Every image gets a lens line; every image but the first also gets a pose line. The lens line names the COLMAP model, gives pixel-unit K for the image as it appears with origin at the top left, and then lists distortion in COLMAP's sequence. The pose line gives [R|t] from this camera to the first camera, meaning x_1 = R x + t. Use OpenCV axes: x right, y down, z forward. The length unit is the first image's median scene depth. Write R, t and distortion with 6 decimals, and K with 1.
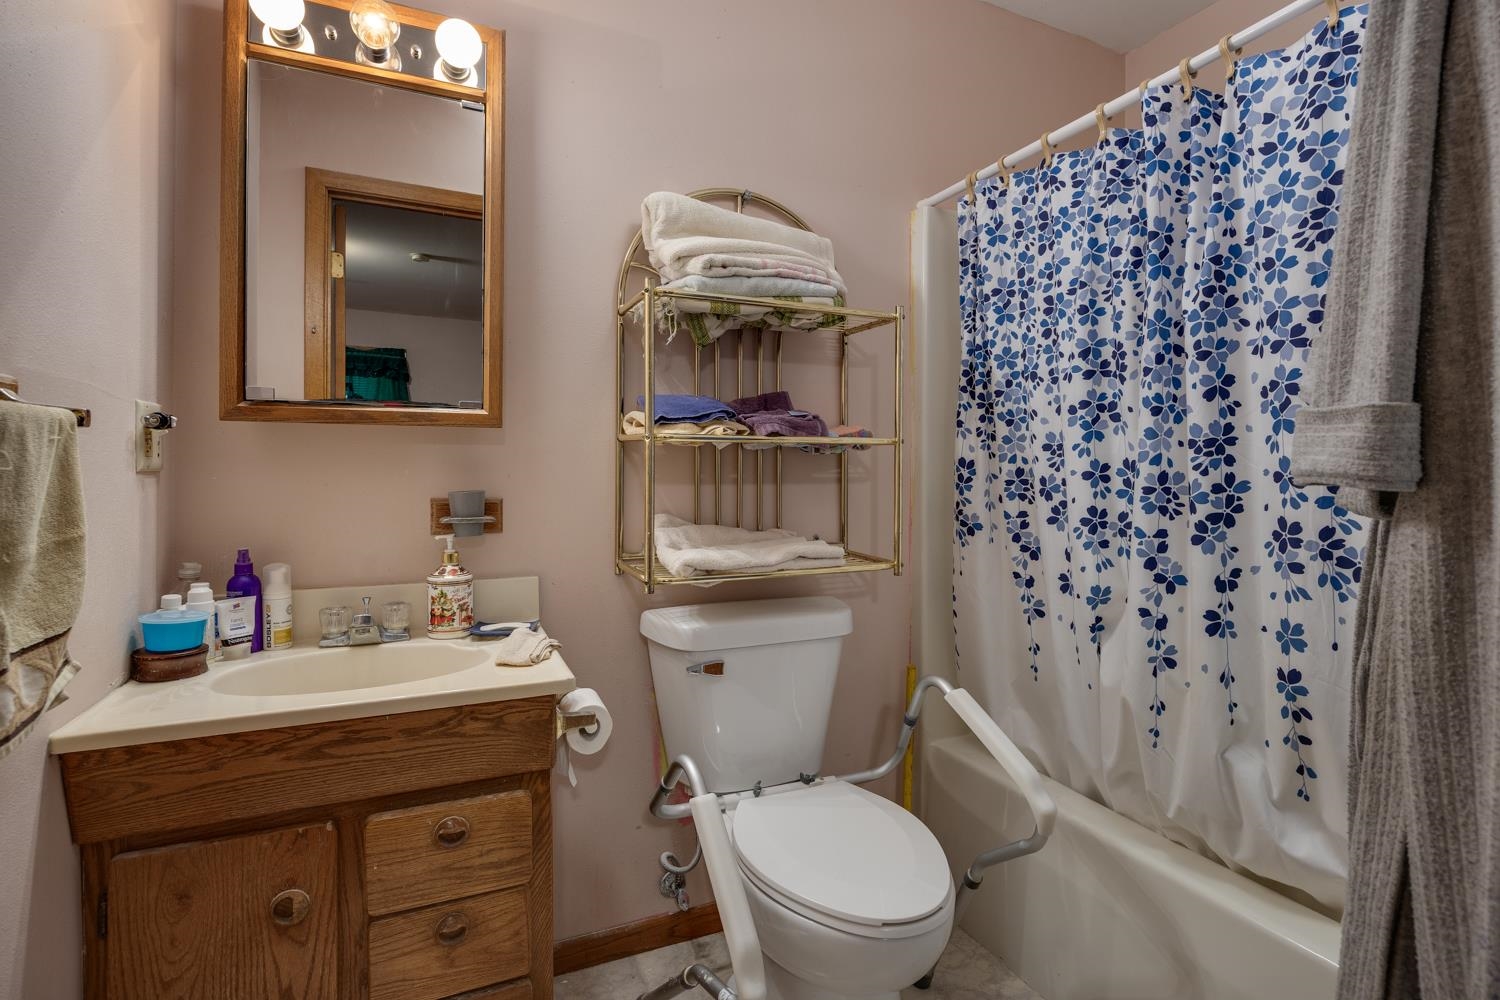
lens RADIAL K [[715.8, 0, 745.0], [0, 715.8, 477.5], [0, 0, 1]] dist [-0.001025, -0.000187]
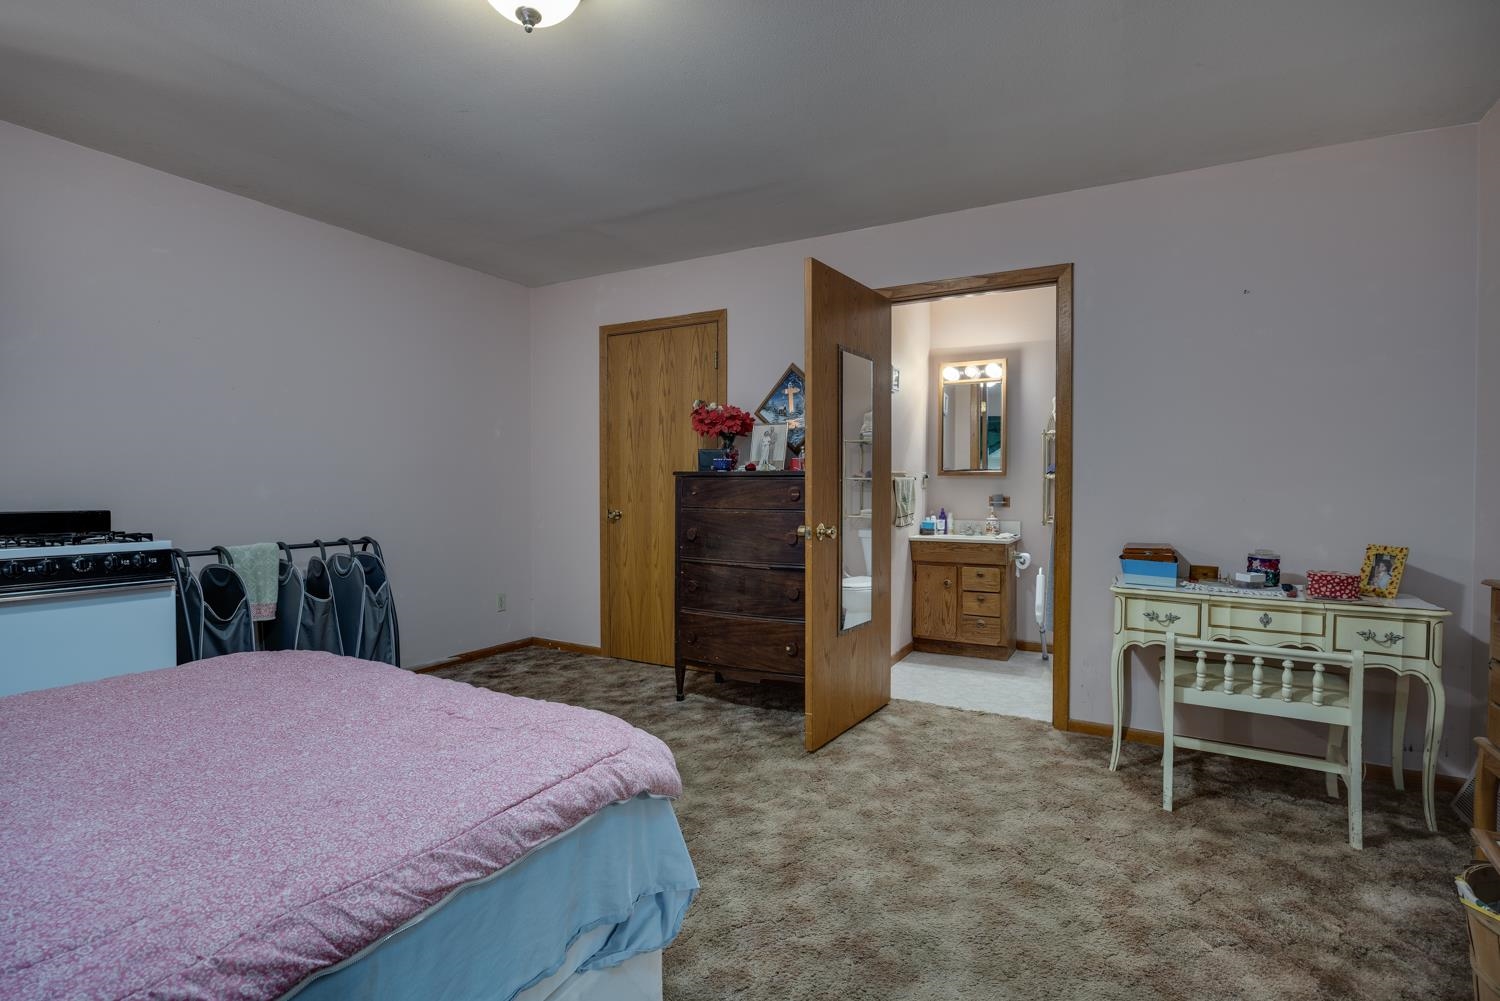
lens RADIAL K [[715.8, 0, 745.0], [0, 715.8, 478.0], [0, 0, 1]] dist [-0.001025, -0.000187]
pose [[0.583032, -0.010993, -0.812375, 1.989100], [-0.004639, 0.999847, -0.016859, 0.005443], [0.812436, 0.013598, 0.582892, -2.327500]]
